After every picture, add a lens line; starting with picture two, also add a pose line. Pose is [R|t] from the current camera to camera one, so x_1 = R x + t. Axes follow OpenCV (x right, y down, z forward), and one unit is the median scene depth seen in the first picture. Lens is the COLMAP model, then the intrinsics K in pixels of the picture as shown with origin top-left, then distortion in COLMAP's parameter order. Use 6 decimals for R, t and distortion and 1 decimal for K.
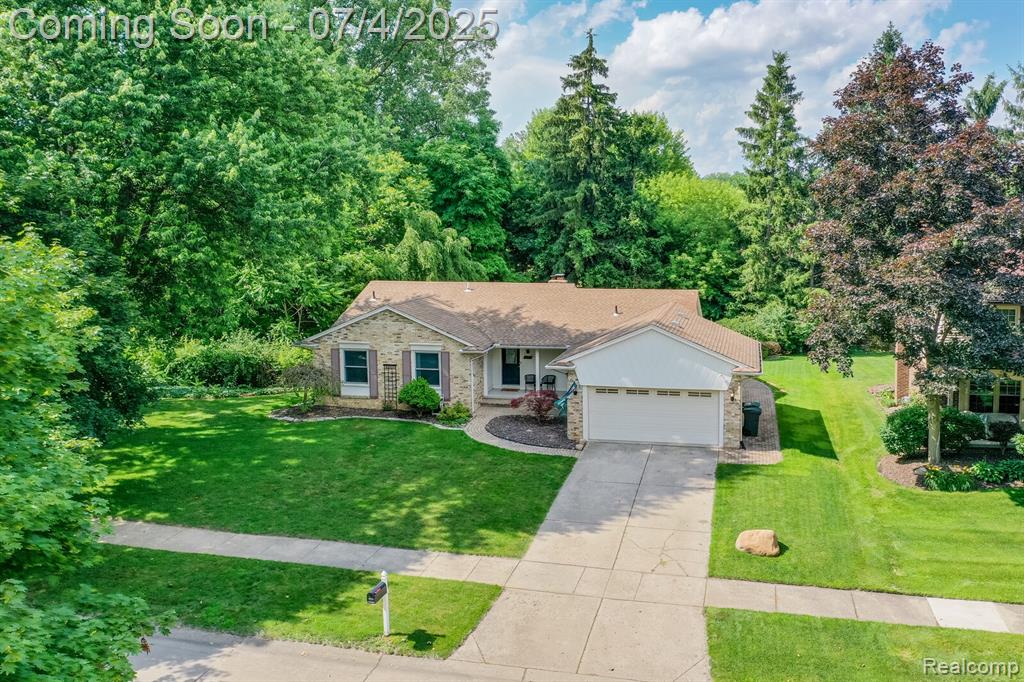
lens RADIAL K [[920.1, 0, 512.0], [0, 920.1, 341.0], [0, 0, 1]] dist [-0.097135, 0.009961]
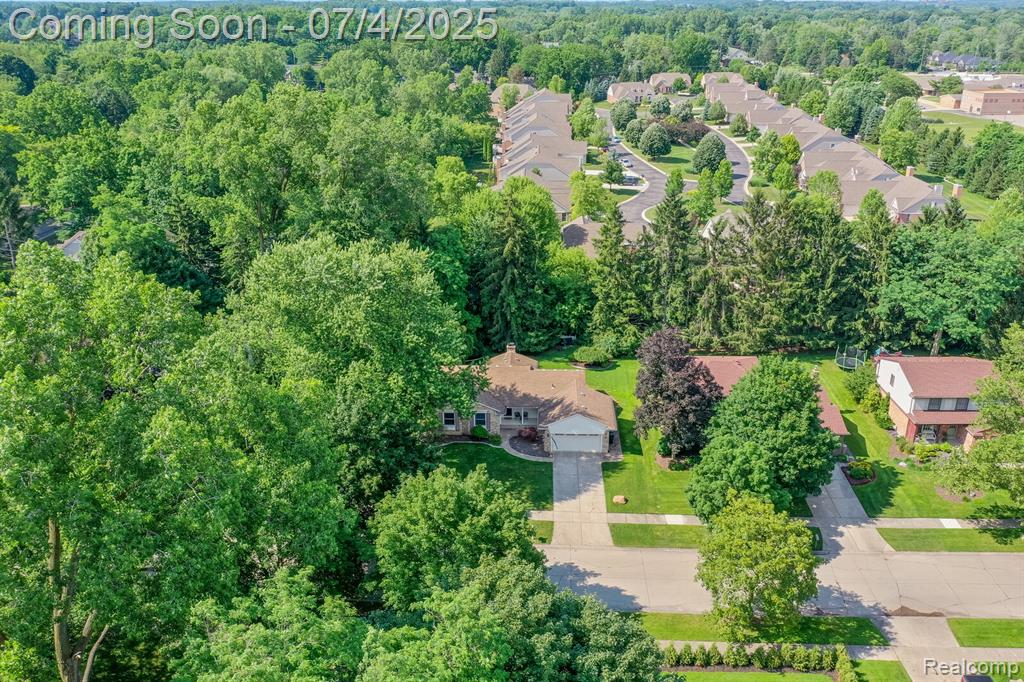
lens RADIAL K [[920.1, 0, 512.0], [0, 920.1, 341.0], [0, 0, 1]] dist [-0.097135, 0.009961]
pose [[0.978146, -0.053991, 0.200789, -0.482948], [0.013870, 0.980489, 0.196082, -0.642062], [-0.207458, -0.189012, 0.959810, -1.299942]]
